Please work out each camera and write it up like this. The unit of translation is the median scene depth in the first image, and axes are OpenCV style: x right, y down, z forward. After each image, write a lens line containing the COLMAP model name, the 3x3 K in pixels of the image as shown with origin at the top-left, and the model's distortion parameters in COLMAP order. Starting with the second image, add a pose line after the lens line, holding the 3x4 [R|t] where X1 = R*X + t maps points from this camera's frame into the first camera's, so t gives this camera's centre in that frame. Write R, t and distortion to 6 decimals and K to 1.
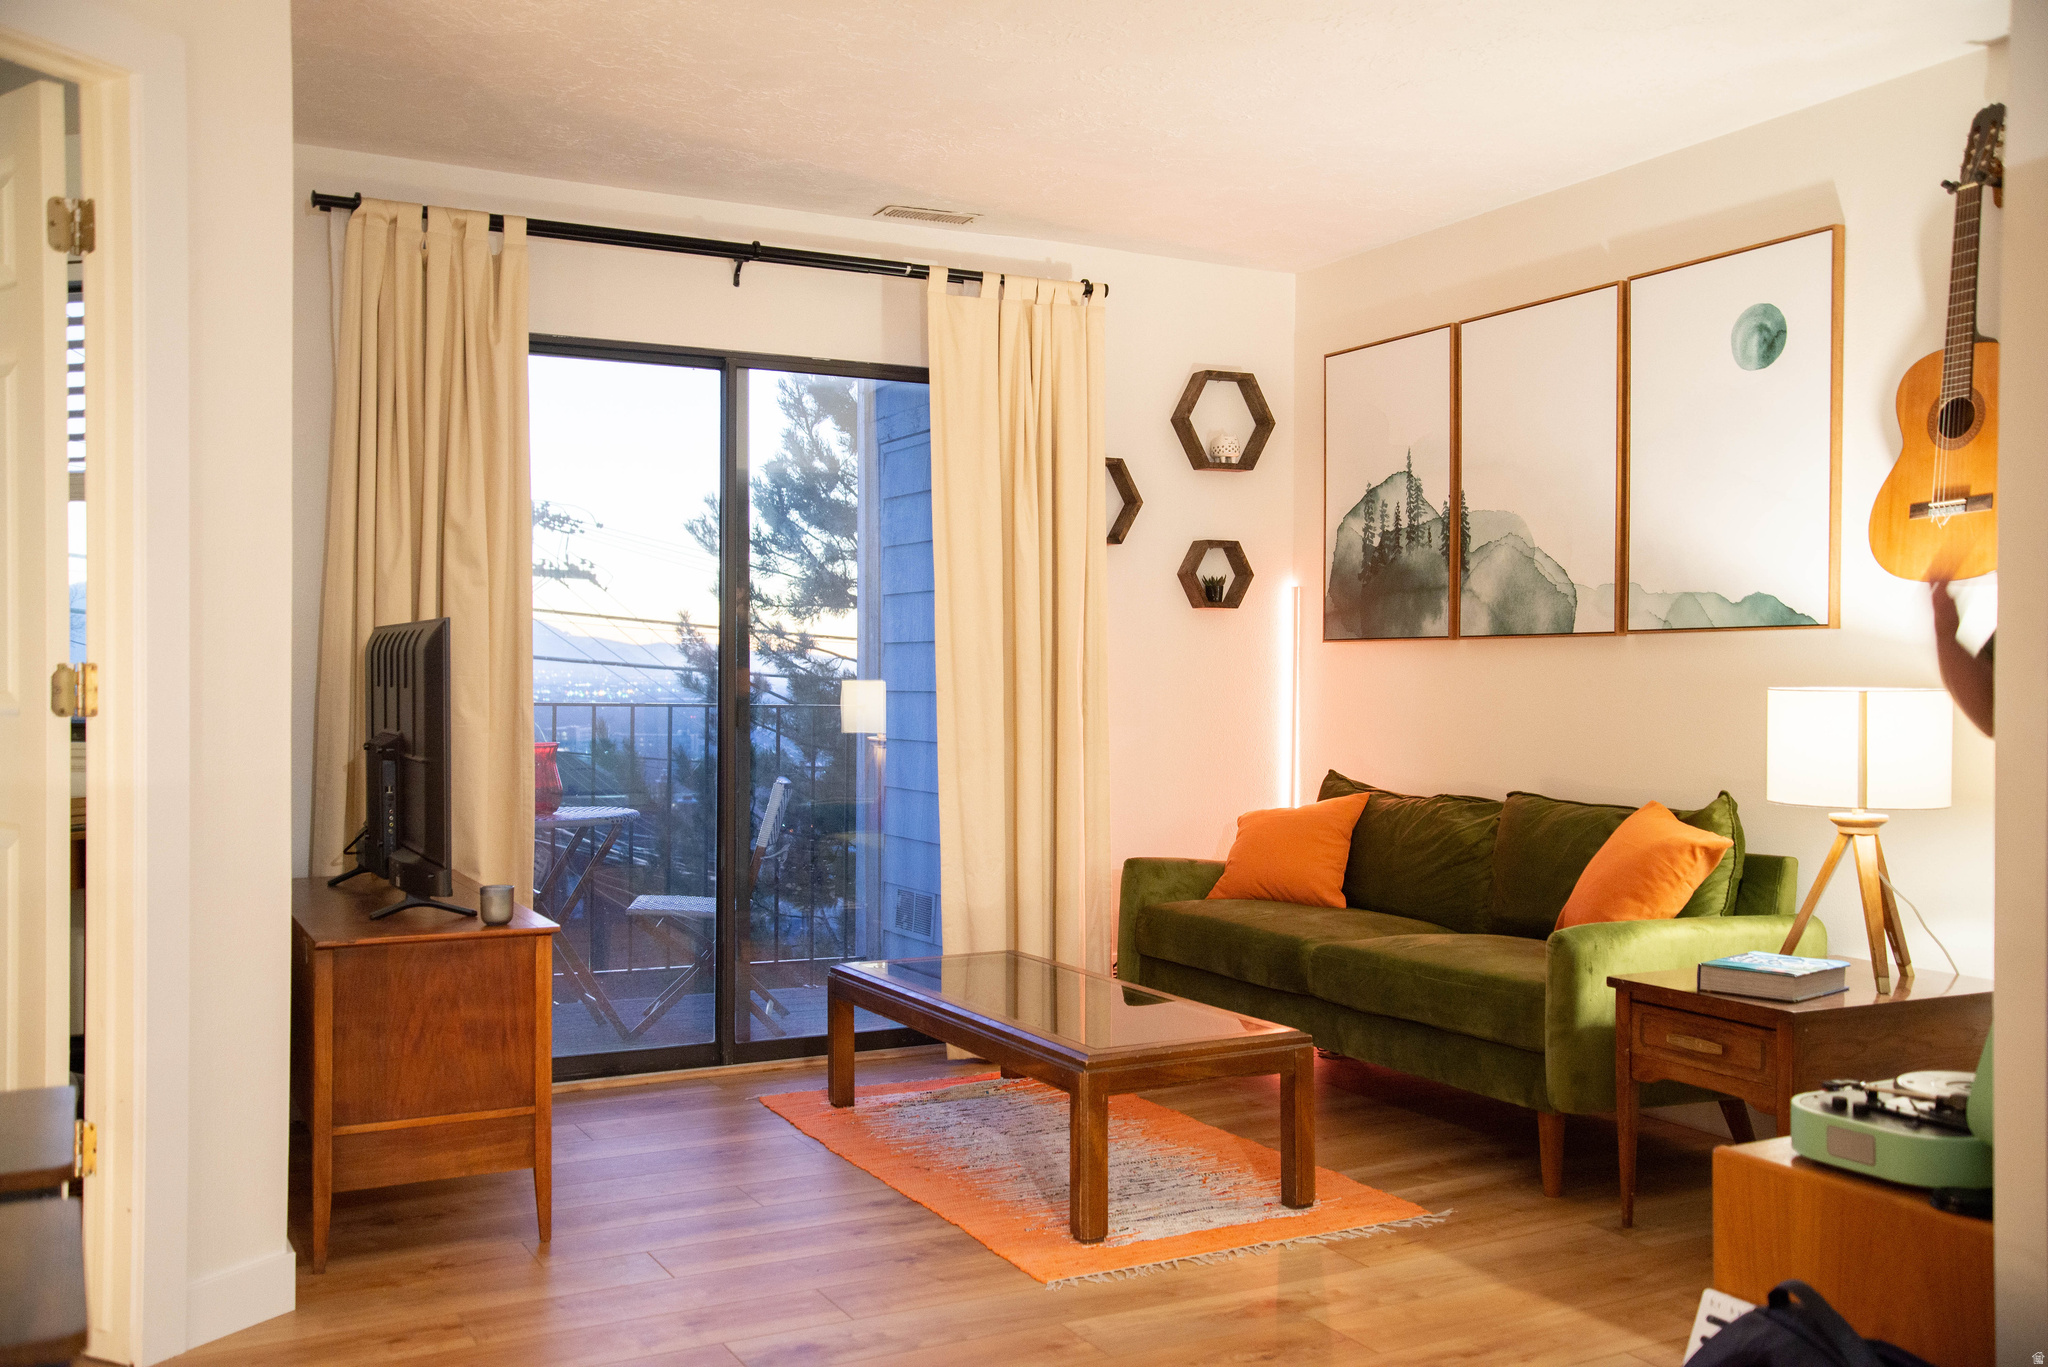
lens RADIAL K [[1848.3, 0, 1024.0], [0, 1848.3, 683.5], [0, 0, 1]] dist [0.010754, 0.007703]
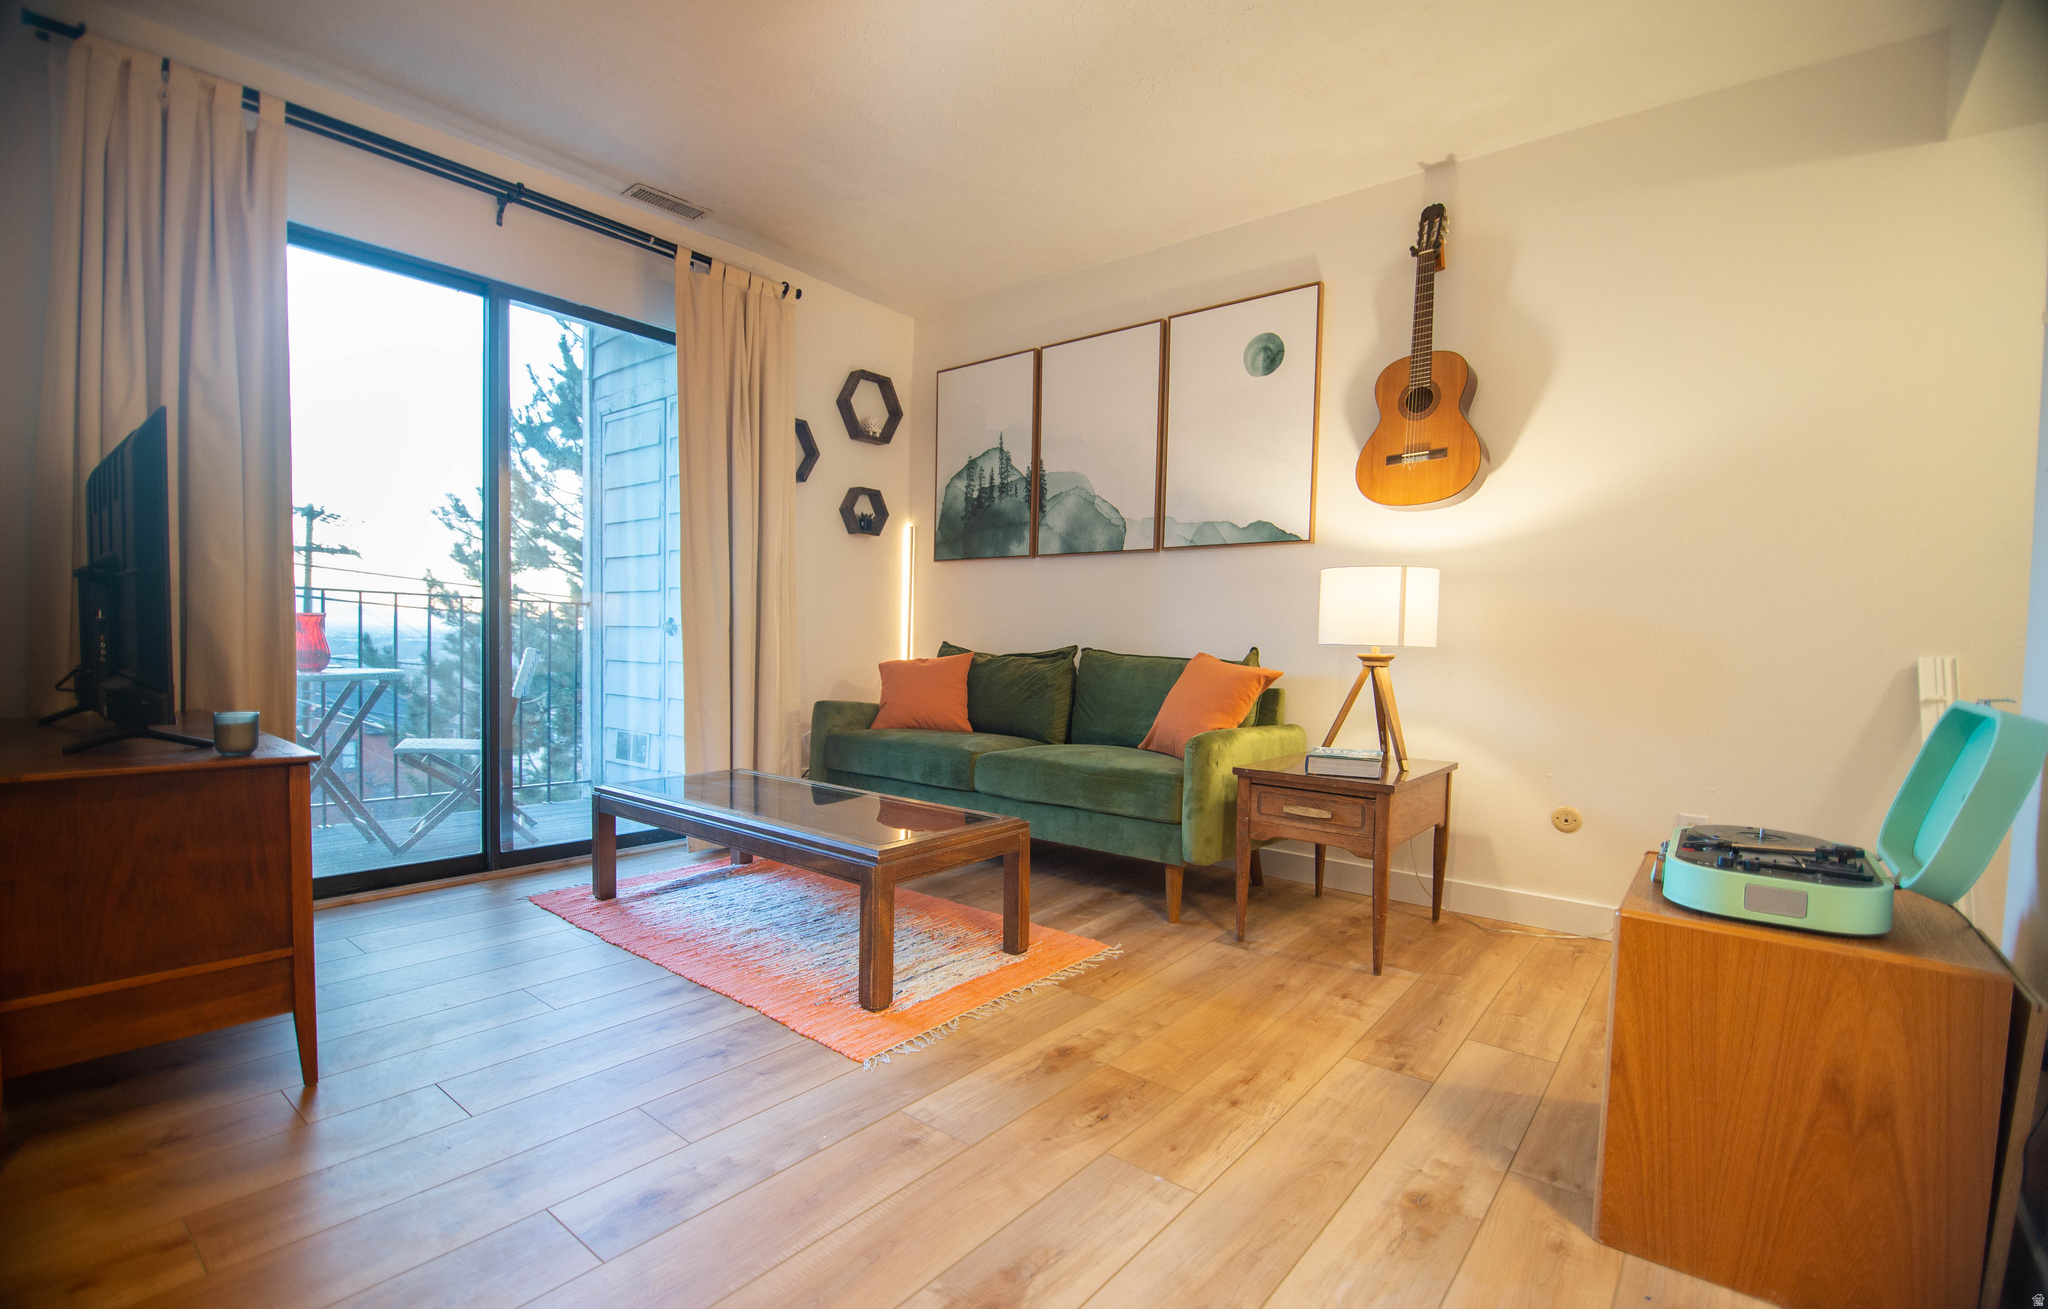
lens RADIAL K [[905.2, 0, 1021.6], [0, 905.2, 683.4], [0, 0, 1]] dist [-0.001661, -0.010123]
pose [[0.919360, -0.000732, 0.393416, -0.079899], [-0.018529, 0.998808, 0.045158, 0.052024], [-0.392980, -0.048806, 0.918251, 0.340405]]
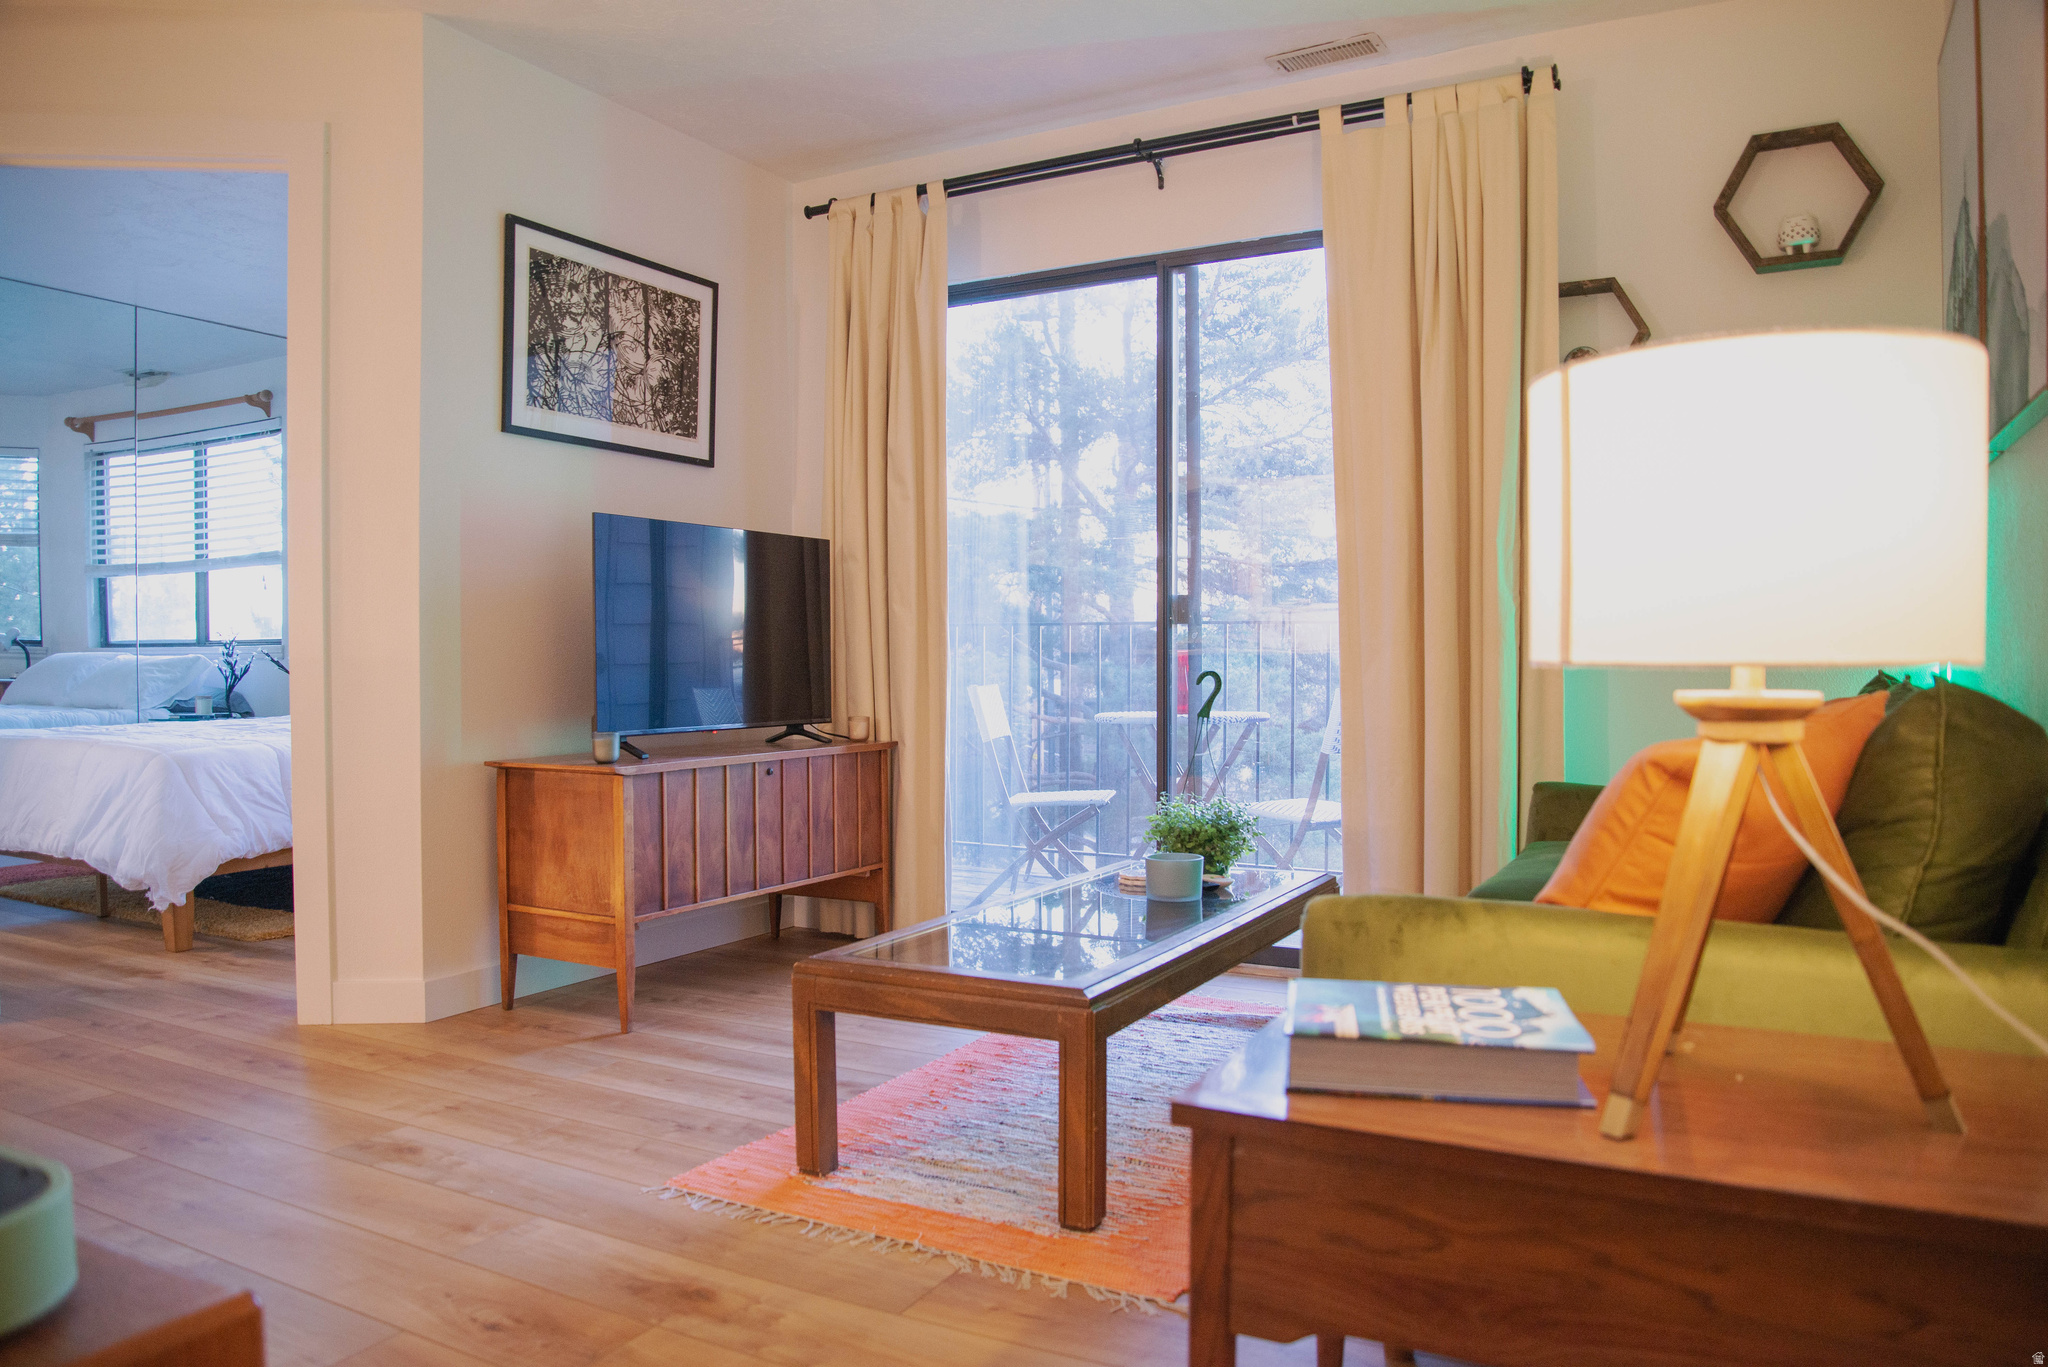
lens RADIAL K [[1405.8, 0, 1024.0], [0, 1405.8, 683.5], [0, 0, 1]] dist [-0.086970, 0.041670]
pose [[0.555025, 0.011604, -0.831753, 0.474868], [0.000435, 0.999899, 0.014240, 0.049169], [0.831834, -0.008266, 0.554964, 0.549100]]
